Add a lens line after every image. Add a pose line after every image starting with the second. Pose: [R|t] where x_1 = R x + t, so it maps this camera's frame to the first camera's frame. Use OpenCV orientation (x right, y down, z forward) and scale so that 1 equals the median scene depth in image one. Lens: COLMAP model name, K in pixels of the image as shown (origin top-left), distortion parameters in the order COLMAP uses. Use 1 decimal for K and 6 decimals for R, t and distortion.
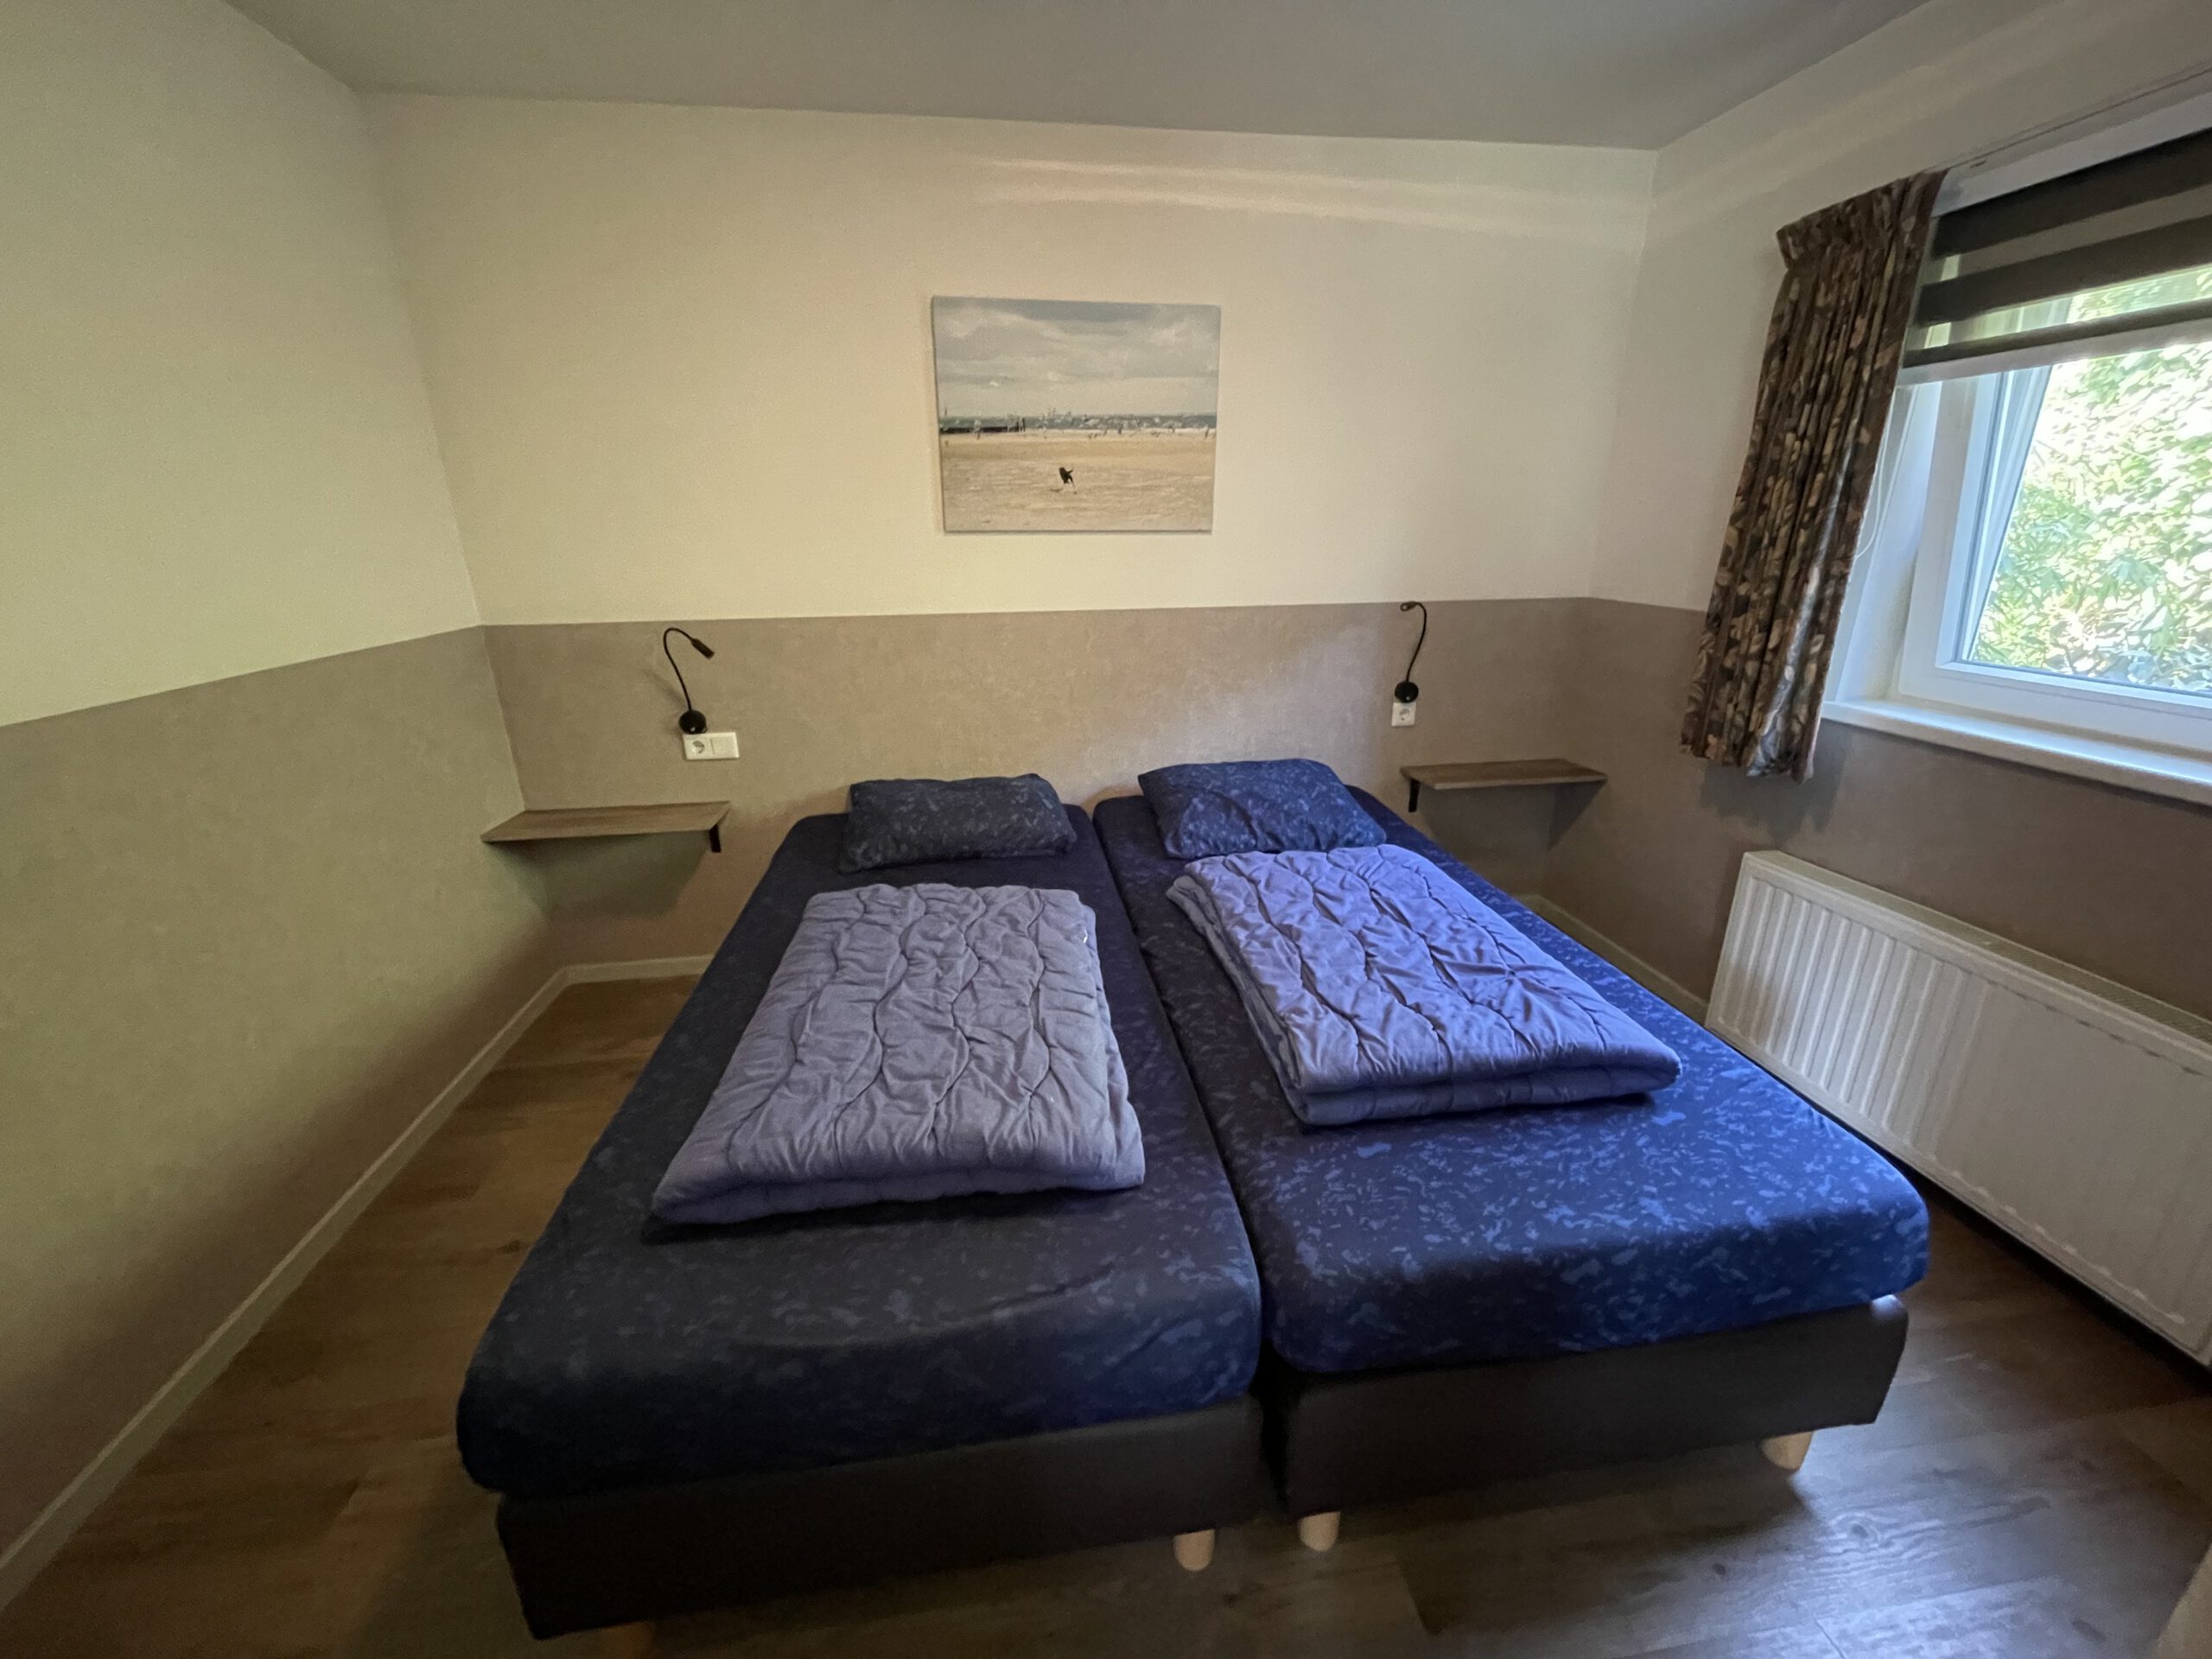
lens RADIAL K [[896.5, 0, 1125.9], [0, 896.5, 832.9], [0, 0, 1]] dist [-0.000278, -0.000681]
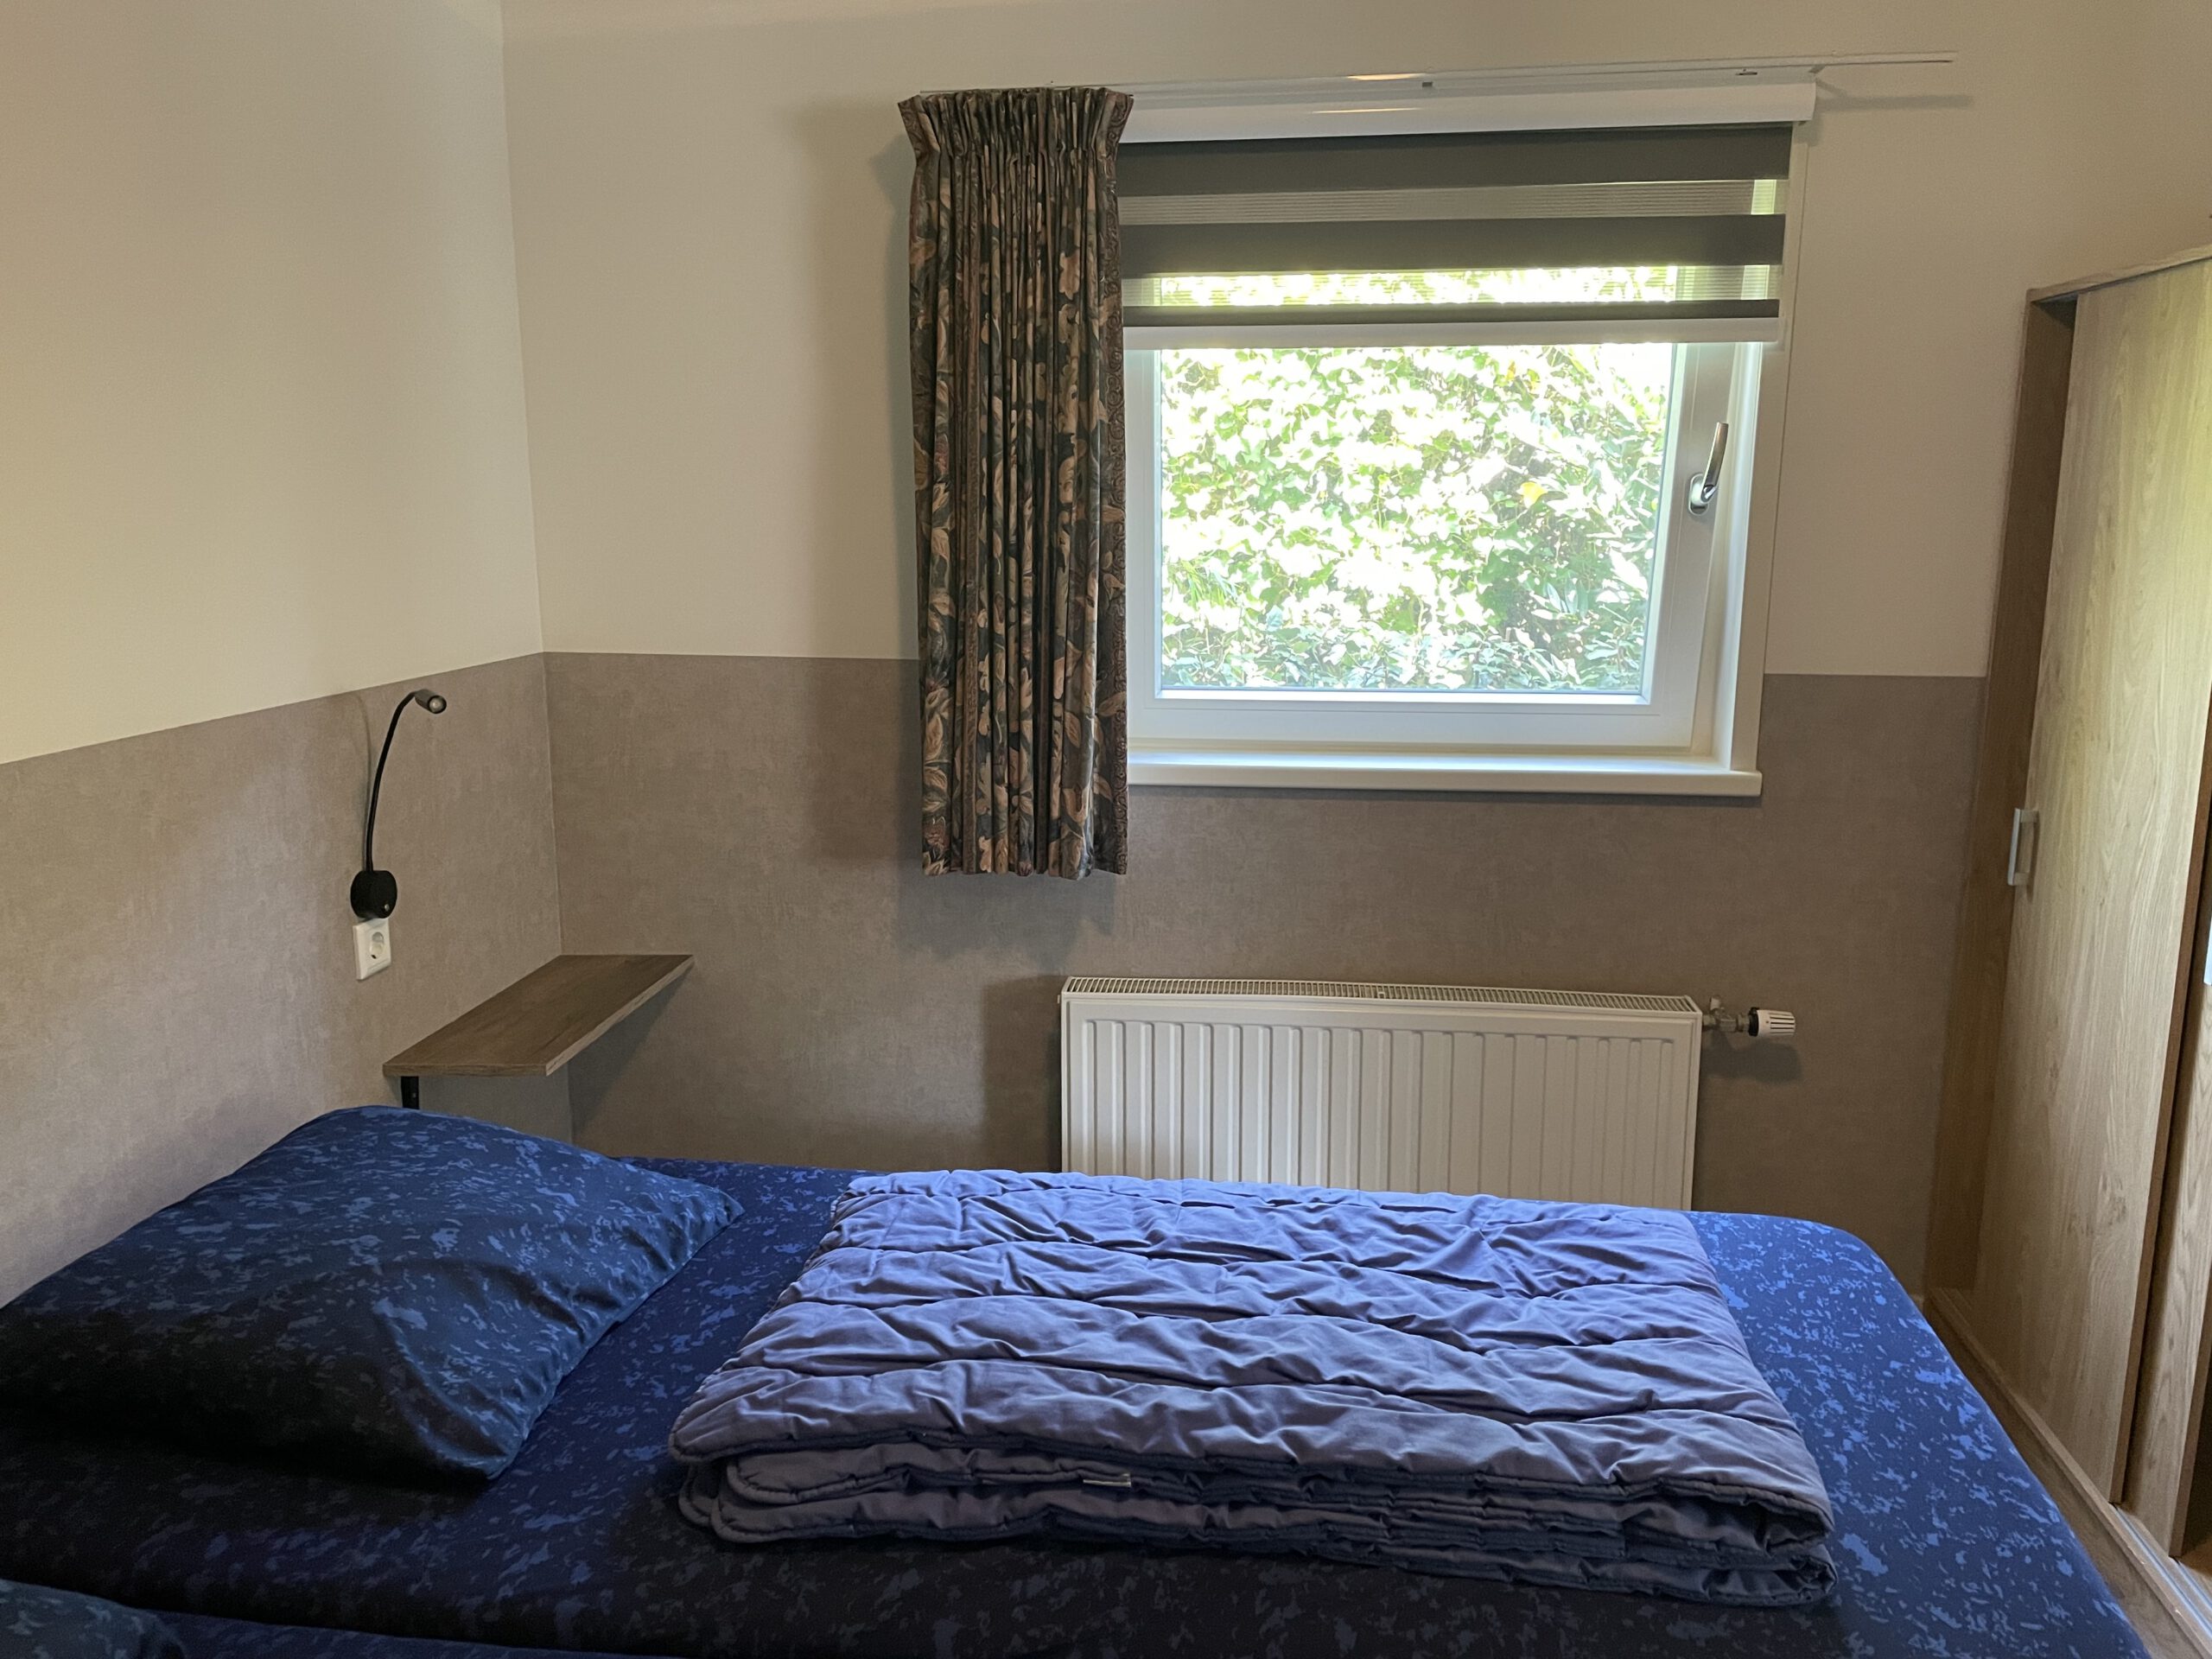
lens RADIAL K [[1660.3, 0, 1095.2], [0, 1660.3, 836.8], [0, 0, 1]] dist [0.054866, -0.051993]
pose [[0.277901, -0.189264, 0.941780, -0.537103], [0.311011, 0.945319, 0.098202, -0.236710], [-0.908869, 0.265613, 0.321569, 0.629983]]
